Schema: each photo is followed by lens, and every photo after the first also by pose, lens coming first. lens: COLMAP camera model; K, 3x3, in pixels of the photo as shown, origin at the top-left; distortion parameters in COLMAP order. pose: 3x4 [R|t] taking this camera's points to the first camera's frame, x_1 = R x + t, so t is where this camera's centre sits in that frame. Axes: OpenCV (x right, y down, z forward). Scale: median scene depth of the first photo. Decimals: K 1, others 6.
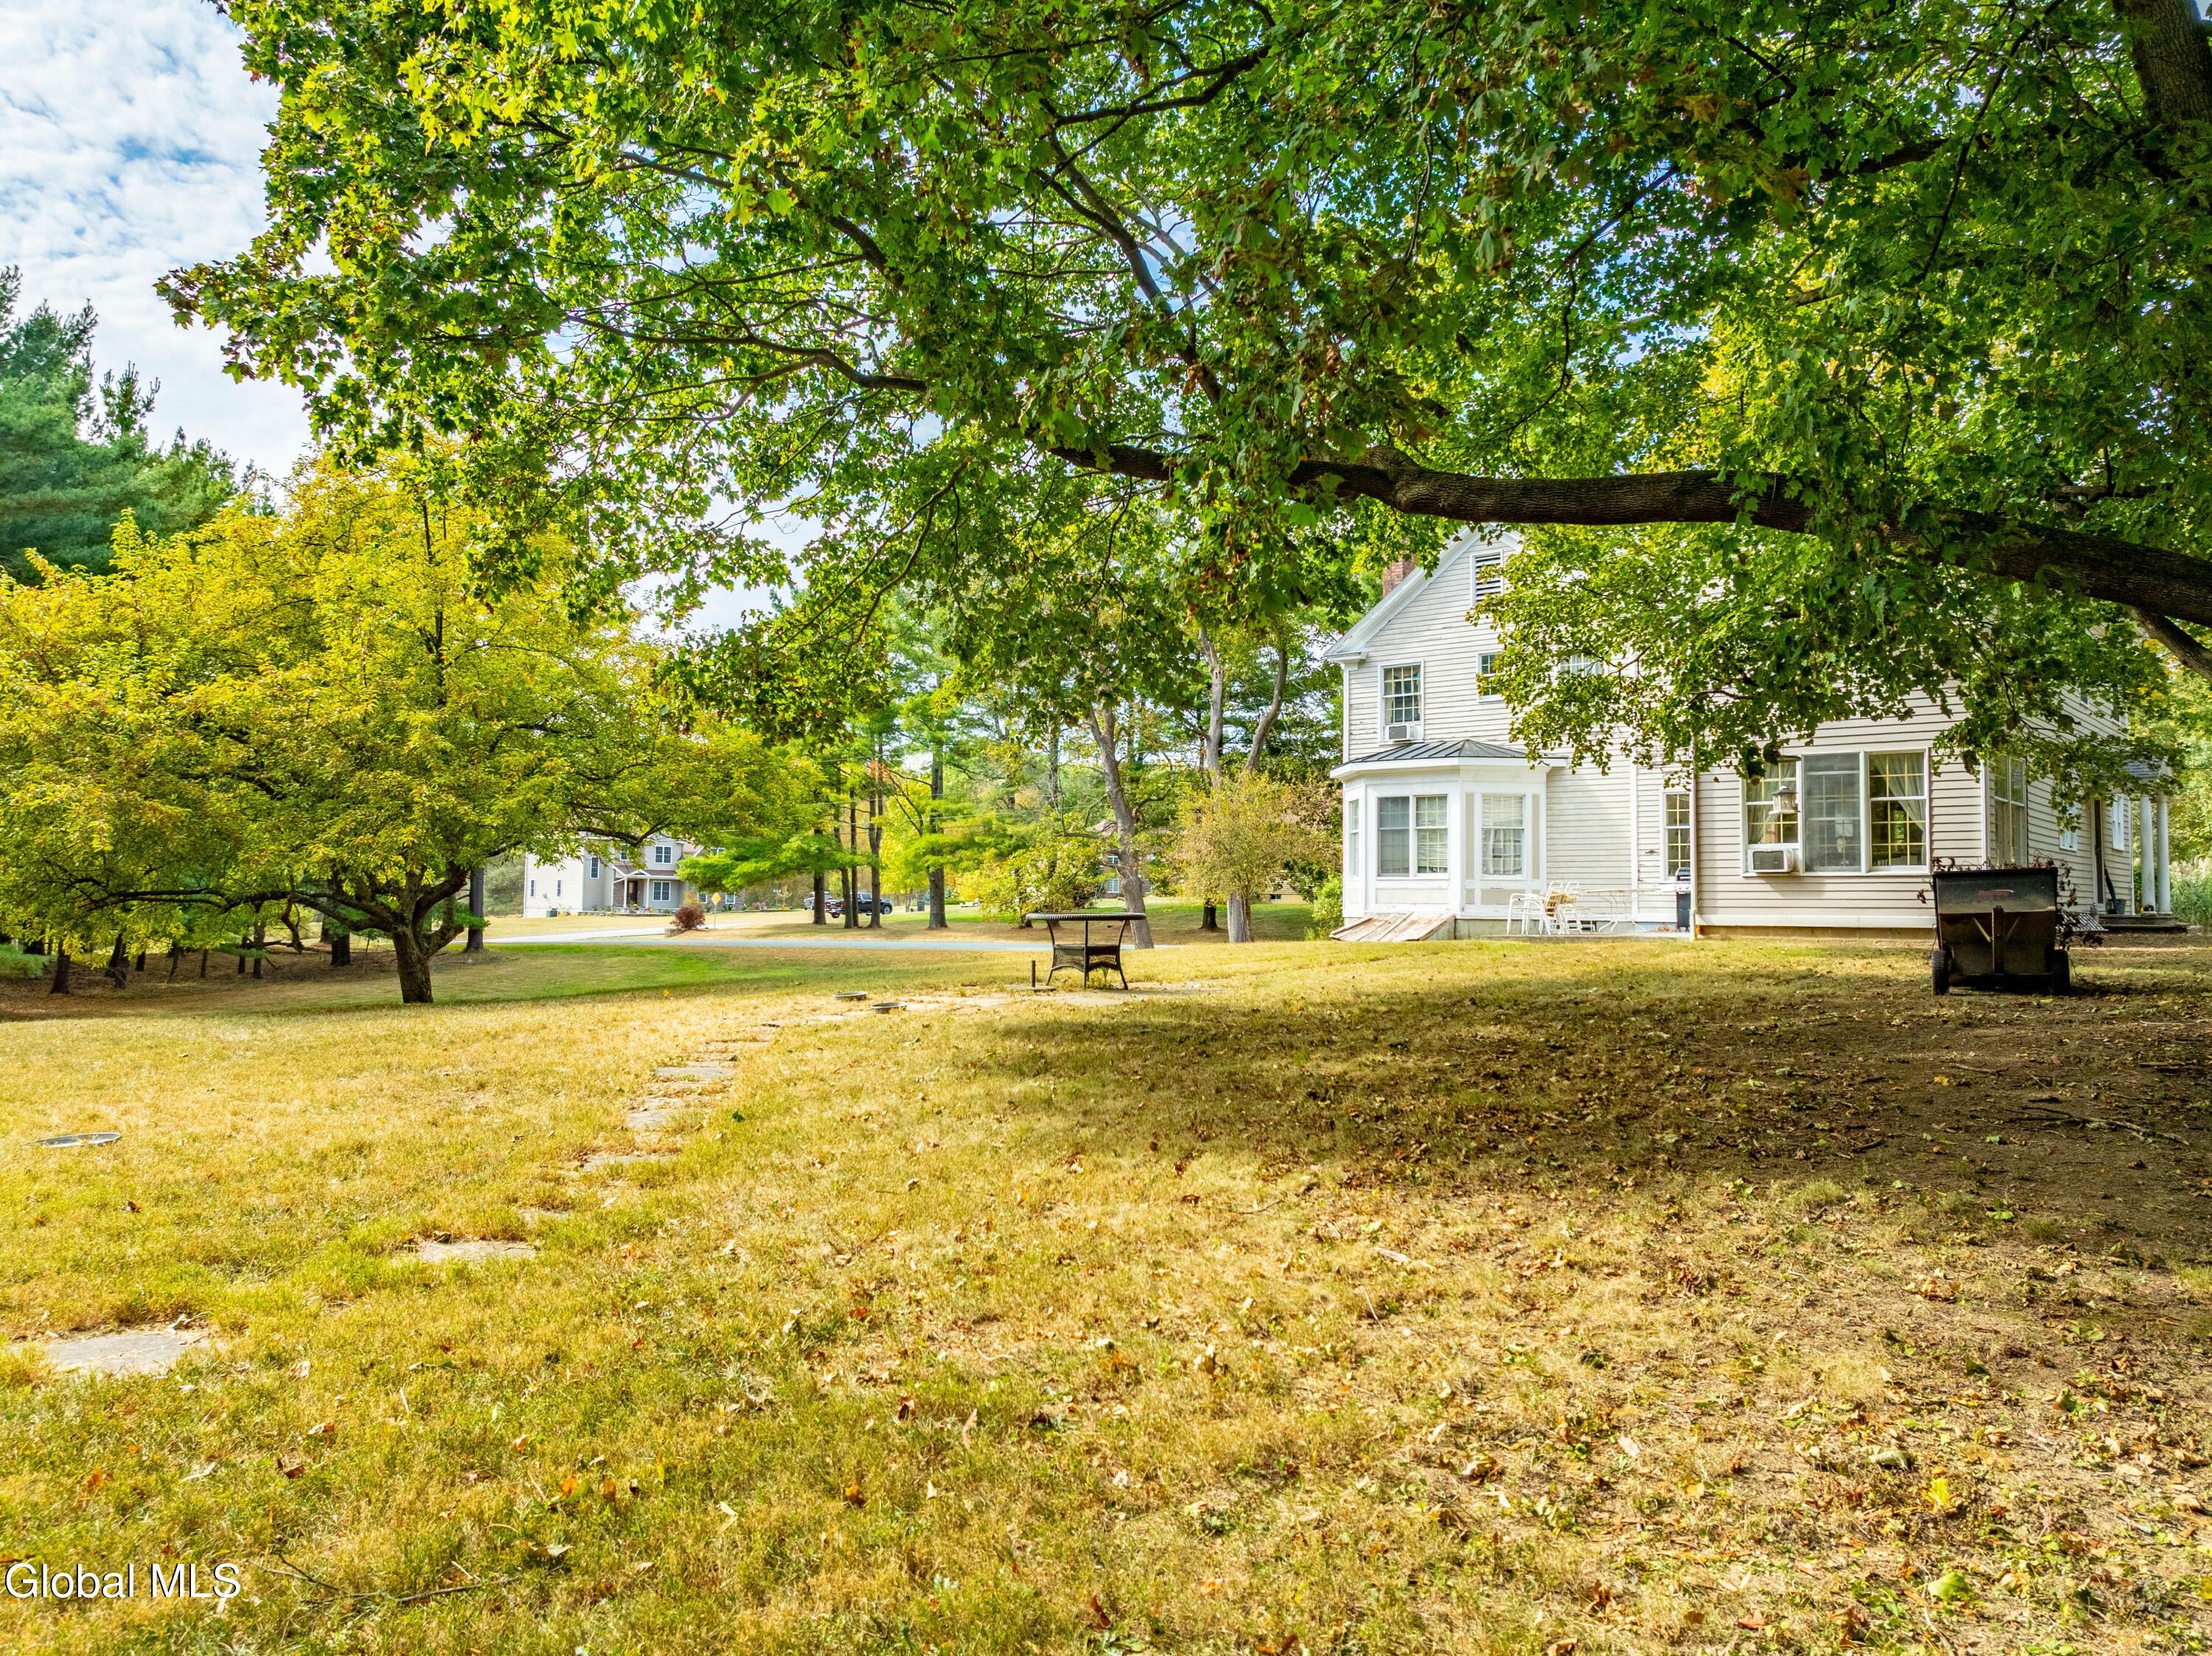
lens RADIAL K [[1562.8, 0, 1100.7], [0, 1562.8, 831.3], [0, 0, 1]] dist [-0.047900, 0.024491]
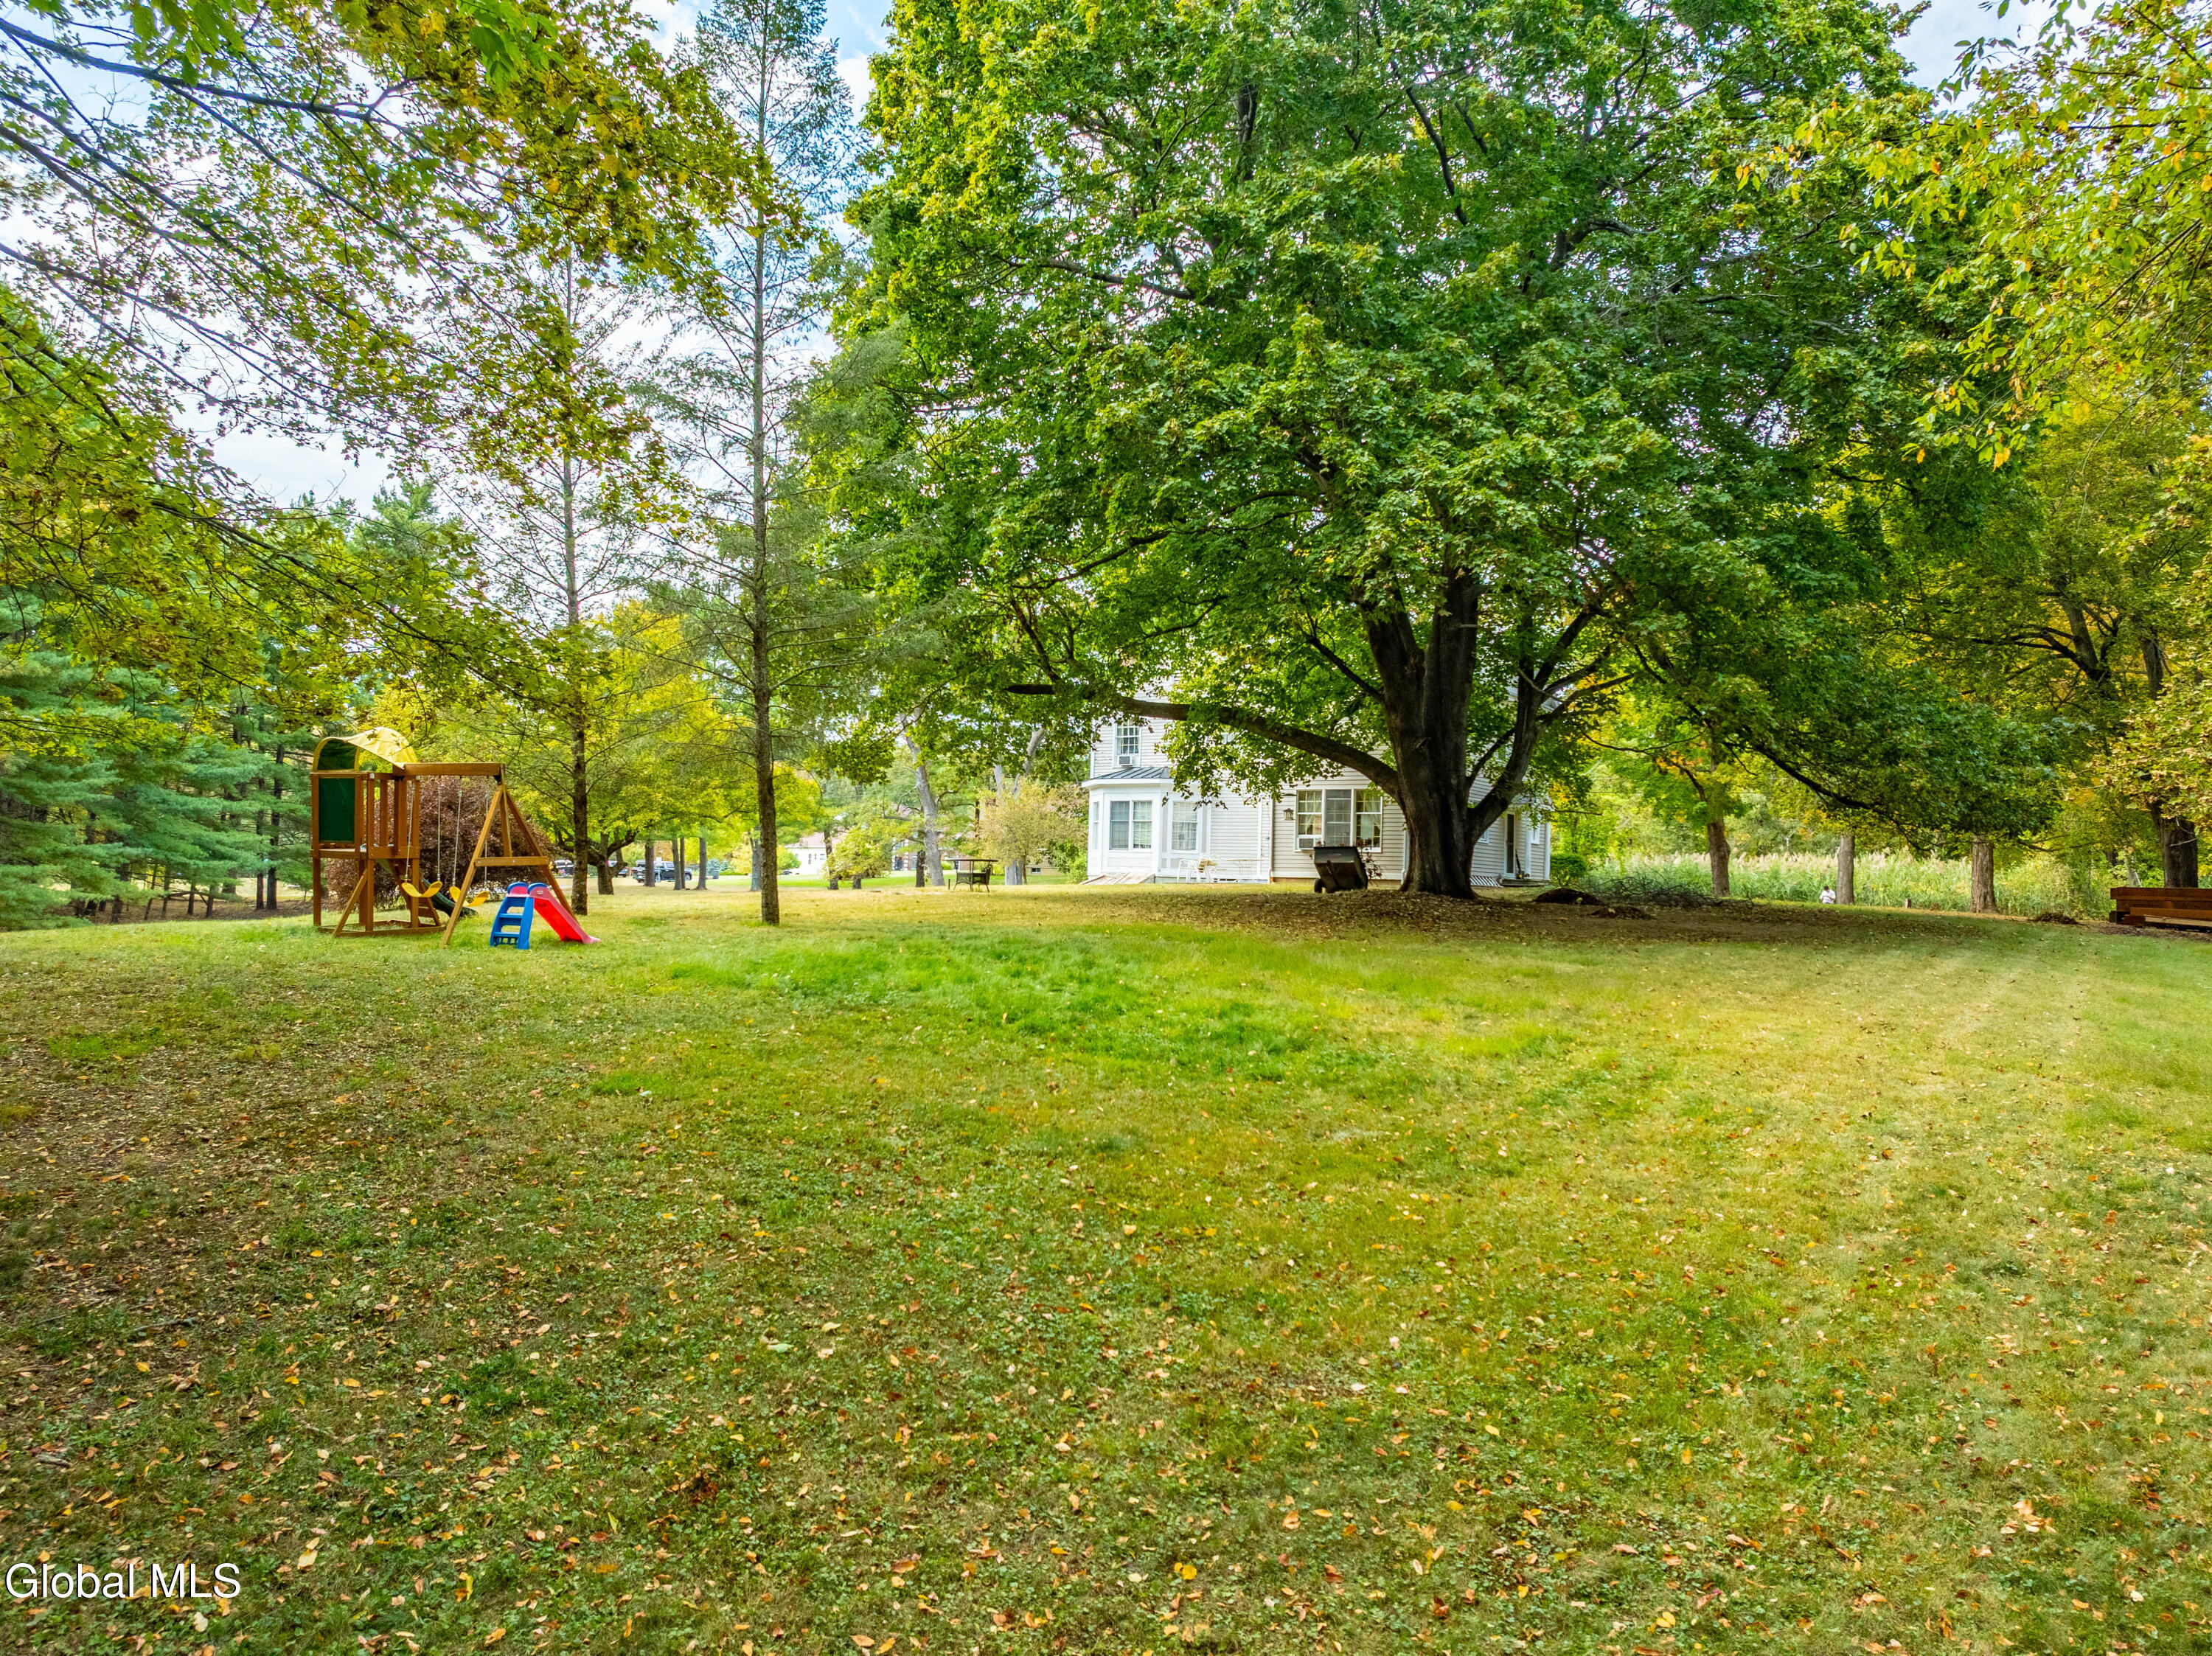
lens RADIAL K [[1562.8, 0, 1084.4], [0, 1562.8, 841.2], [0, 0, 1]] dist [-0.047900, 0.024491]
pose [[0.988520, 0.022789, 0.149362, -0.086085], [-0.025522, 0.999540, 0.016403, -0.005863], [-0.148920, -0.020027, 0.988646, -0.571720]]
